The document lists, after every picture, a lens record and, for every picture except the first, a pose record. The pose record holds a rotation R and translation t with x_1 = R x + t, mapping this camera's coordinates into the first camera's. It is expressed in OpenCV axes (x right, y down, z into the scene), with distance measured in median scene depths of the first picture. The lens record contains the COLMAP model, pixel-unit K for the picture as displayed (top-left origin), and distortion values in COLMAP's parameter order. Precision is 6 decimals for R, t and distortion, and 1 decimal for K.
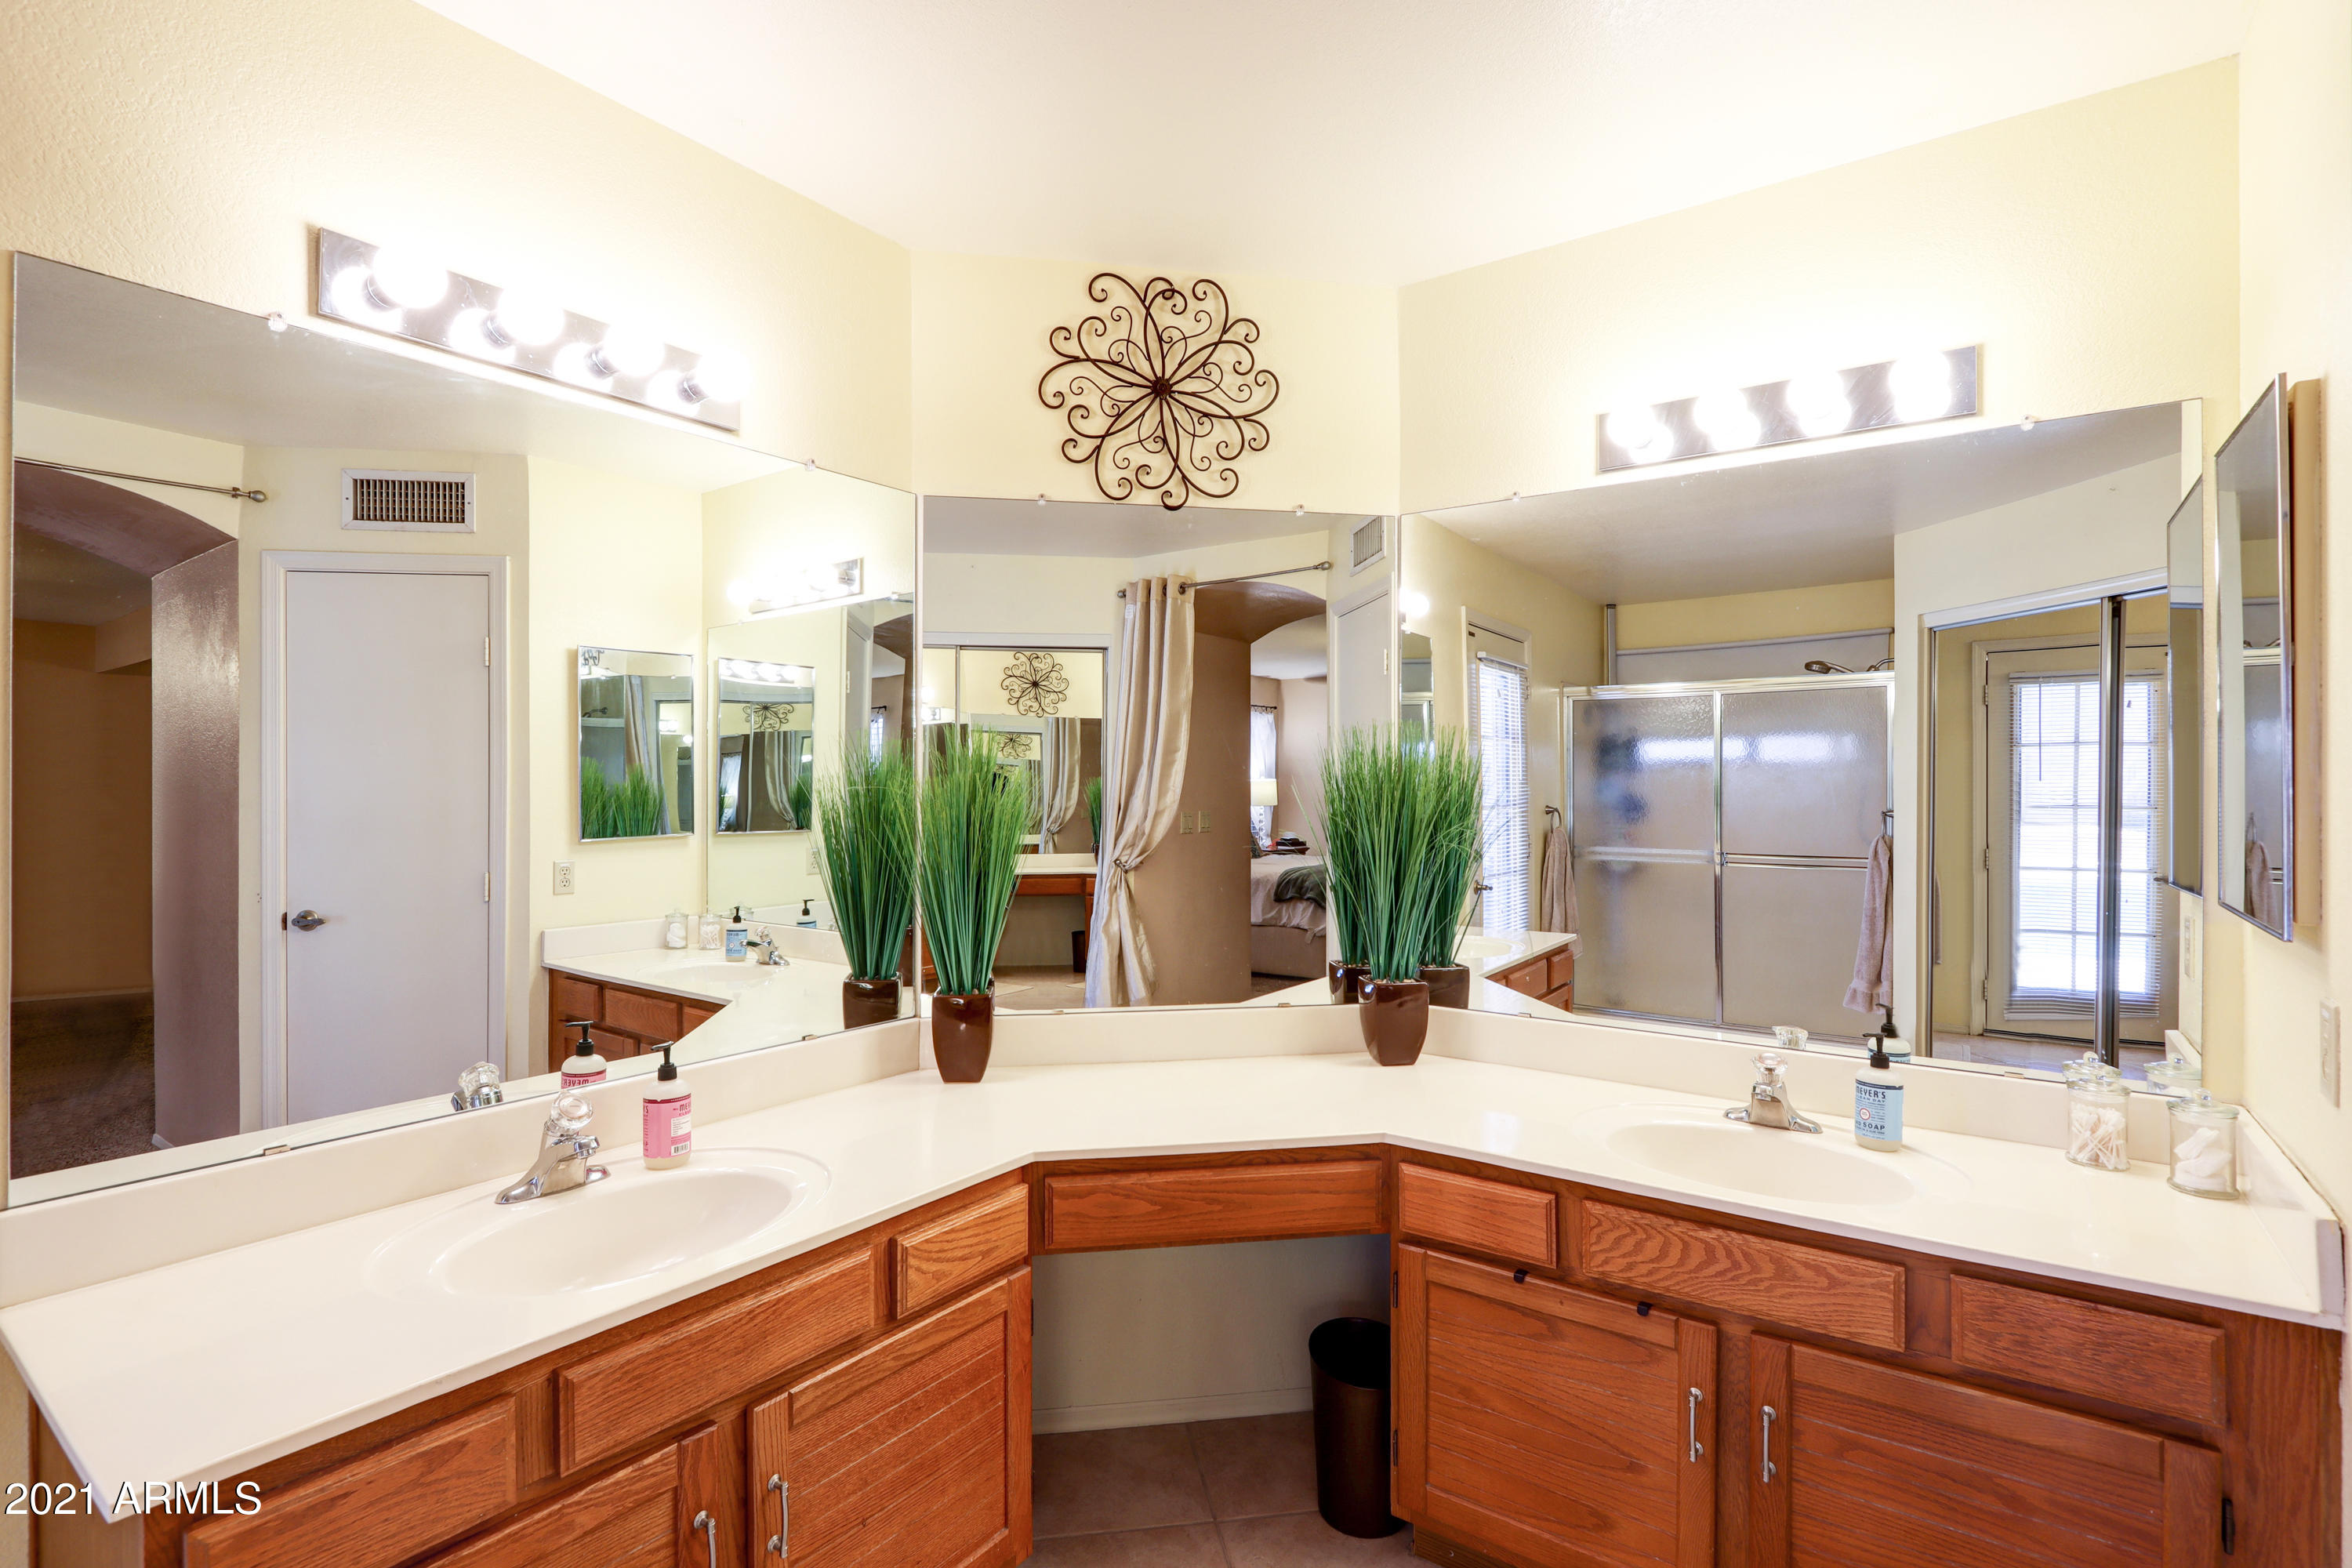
lens RADIAL K [[1112.1, 0, 1181.8], [0, 1112.1, 775.9], [0, 0, 1]] dist [-0.013110, 0.000070]
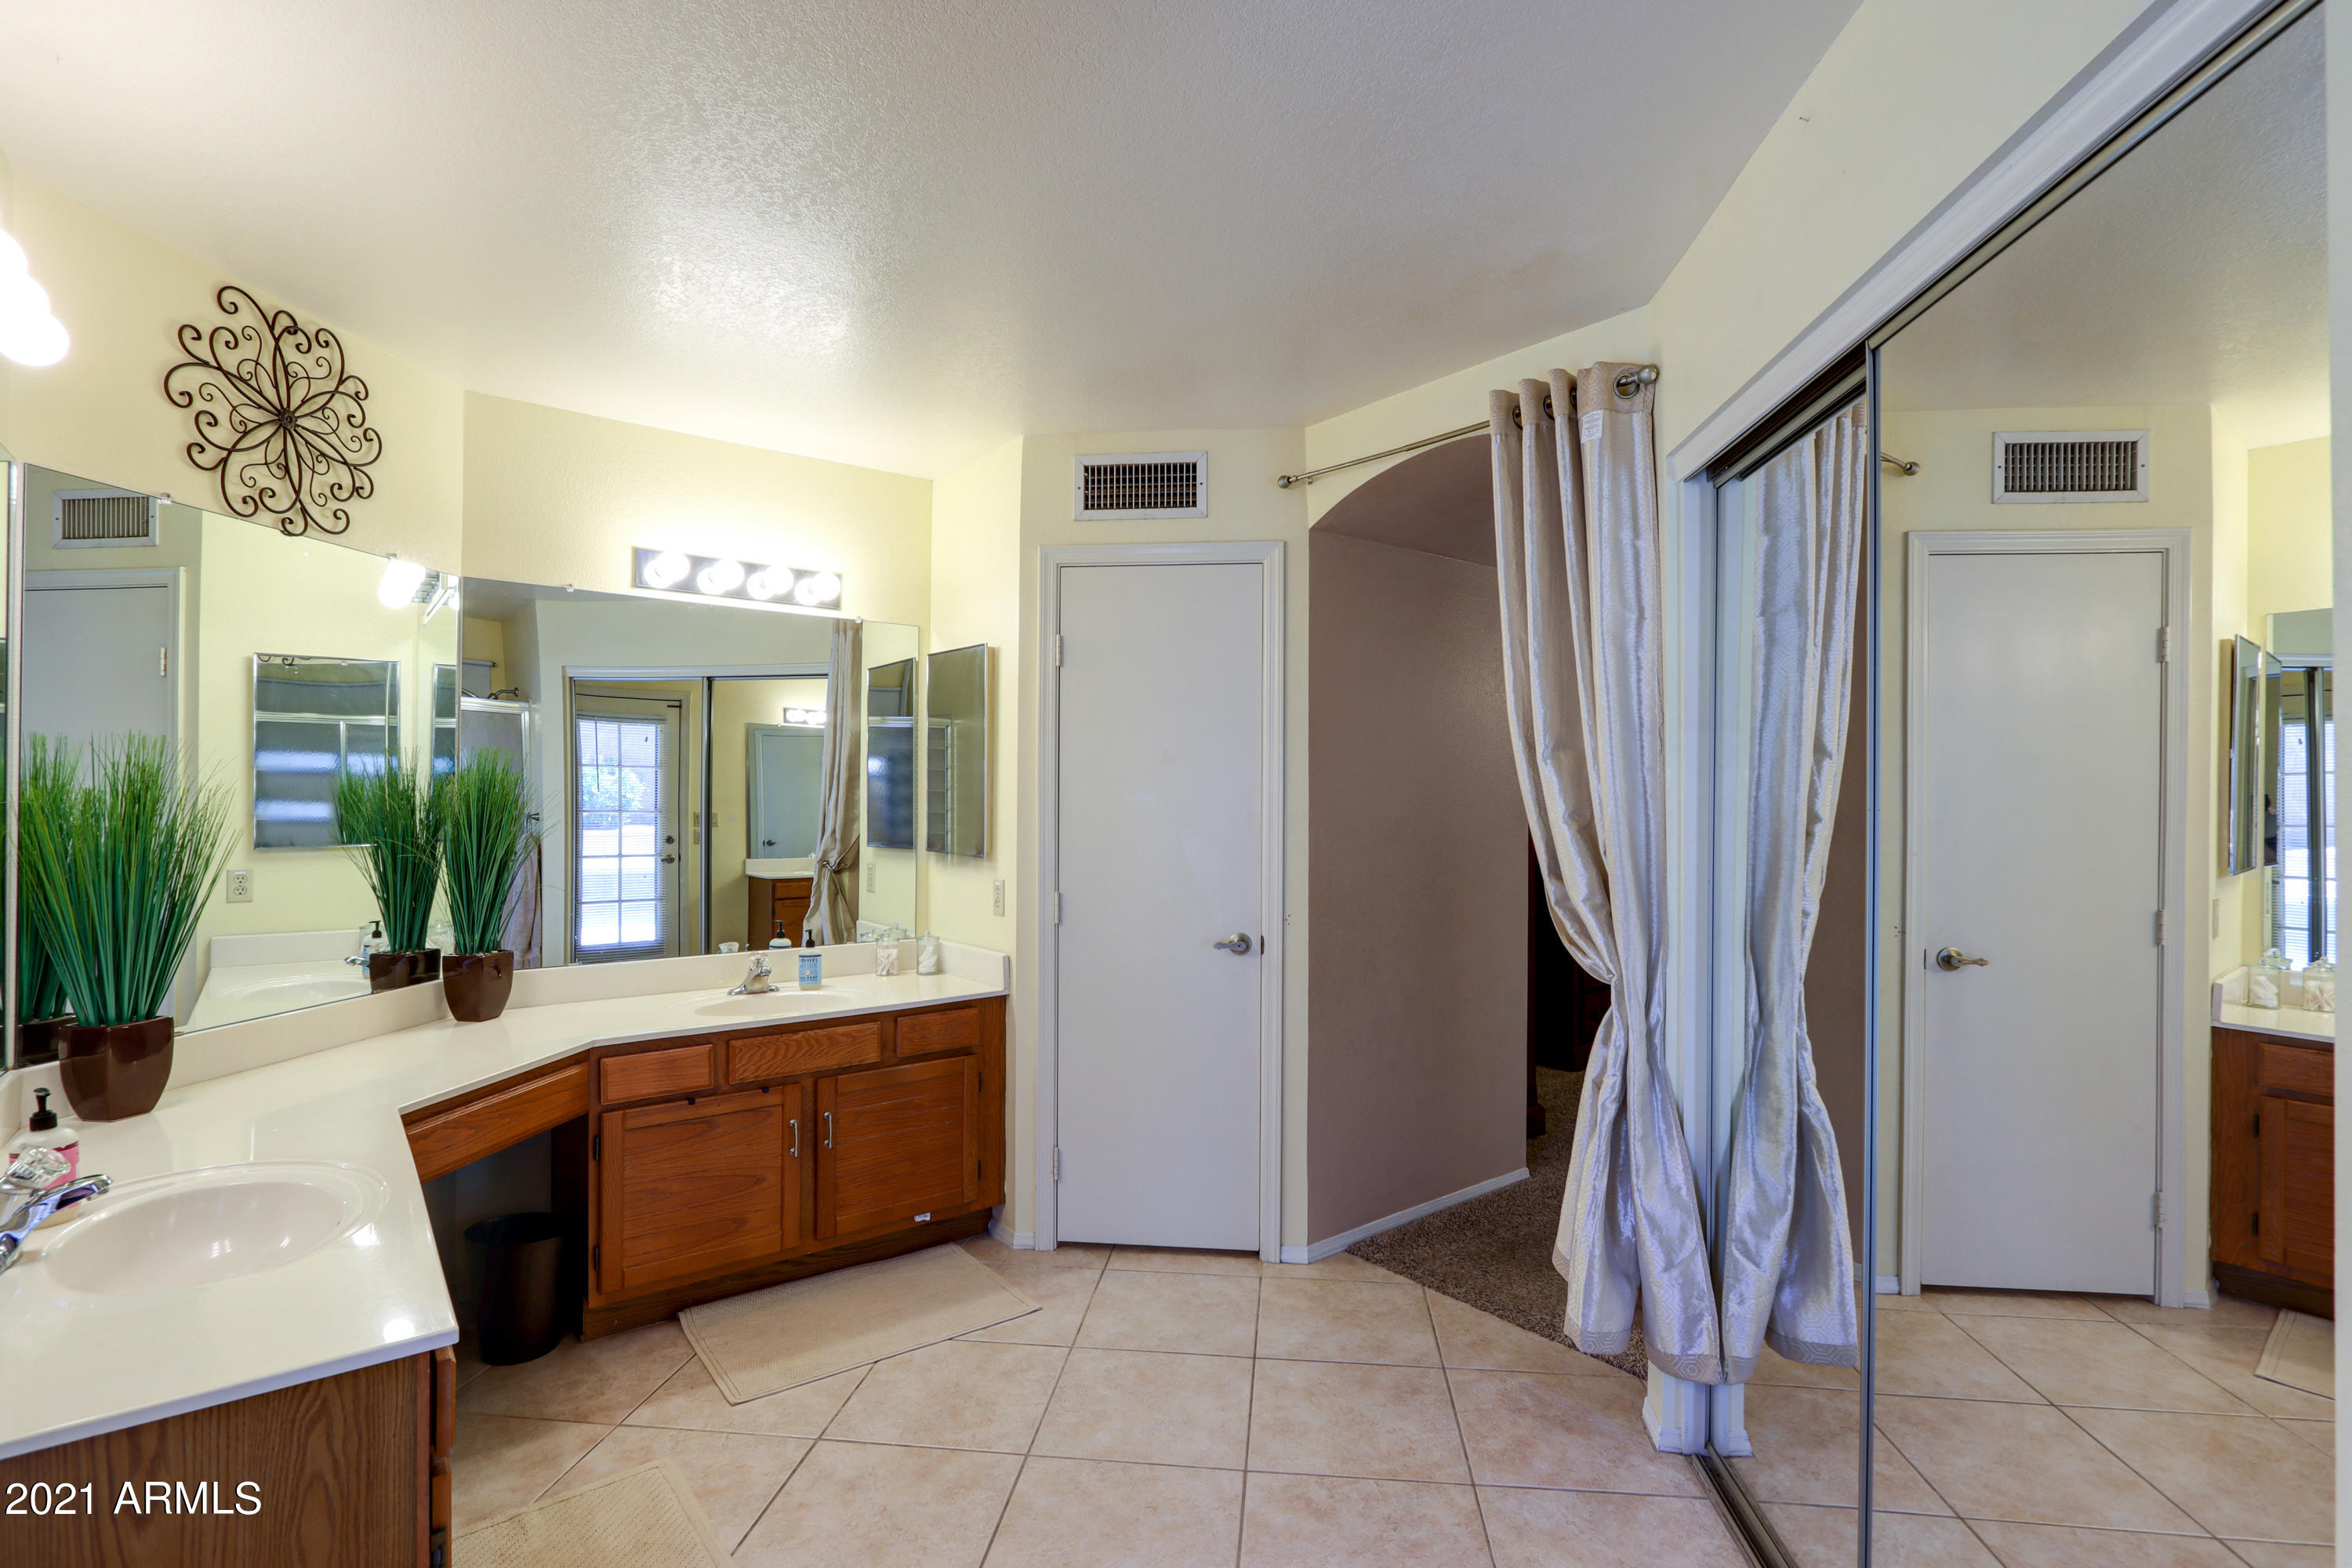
lens RADIAL K [[1084.3, 0, 1188.8], [0, 1084.3, 784.7], [0, 0, 1]] dist [-0.014889, 0.000733]
pose [[0.262271, 0.010185, 0.964941, -0.767401], [-0.014312, 0.999875, -0.006664, -0.010309], [-0.964888, -0.012062, 0.262384, -0.087690]]
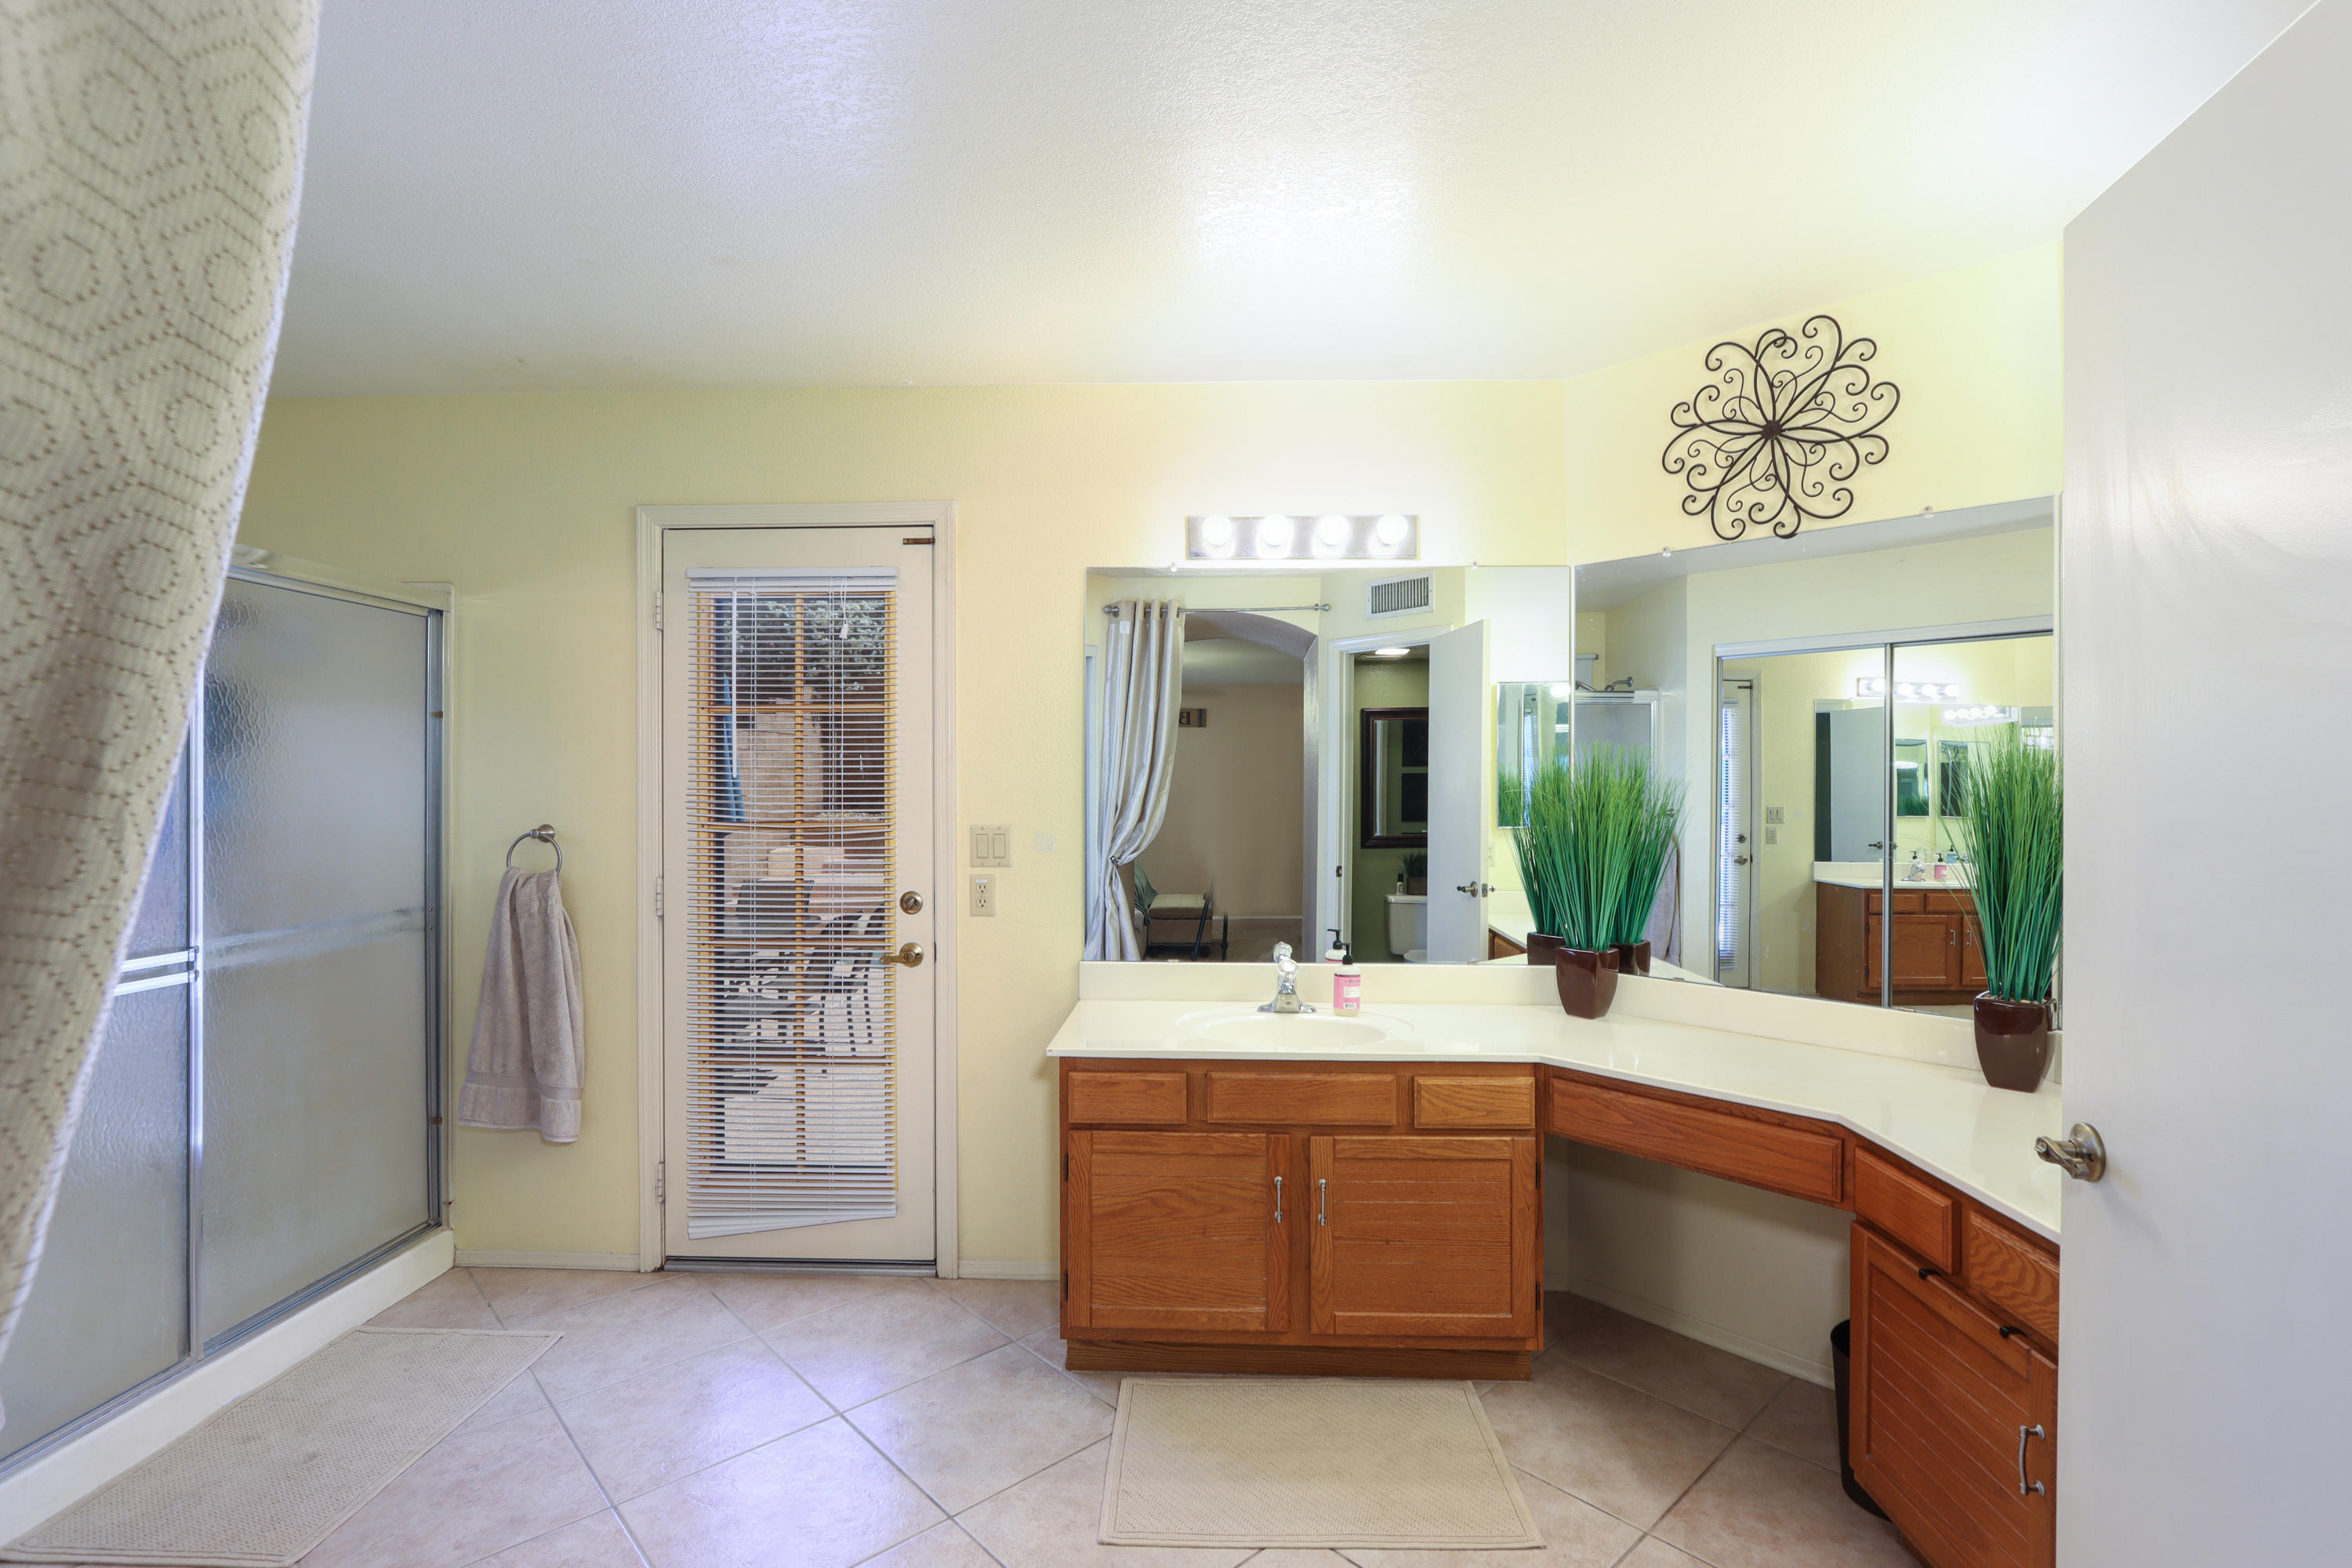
lens RADIAL K [[1084.3, 0, 1188.8], [0, 1084.3, 784.7], [0, 0, 1]] dist [-0.014889, 0.000733]
pose [[0.558350, 0.001599, -0.829604, 0.549269], [0.004682, 0.999976, 0.005079, -0.004908], [0.829592, -0.006720, 0.558329, -0.081933]]
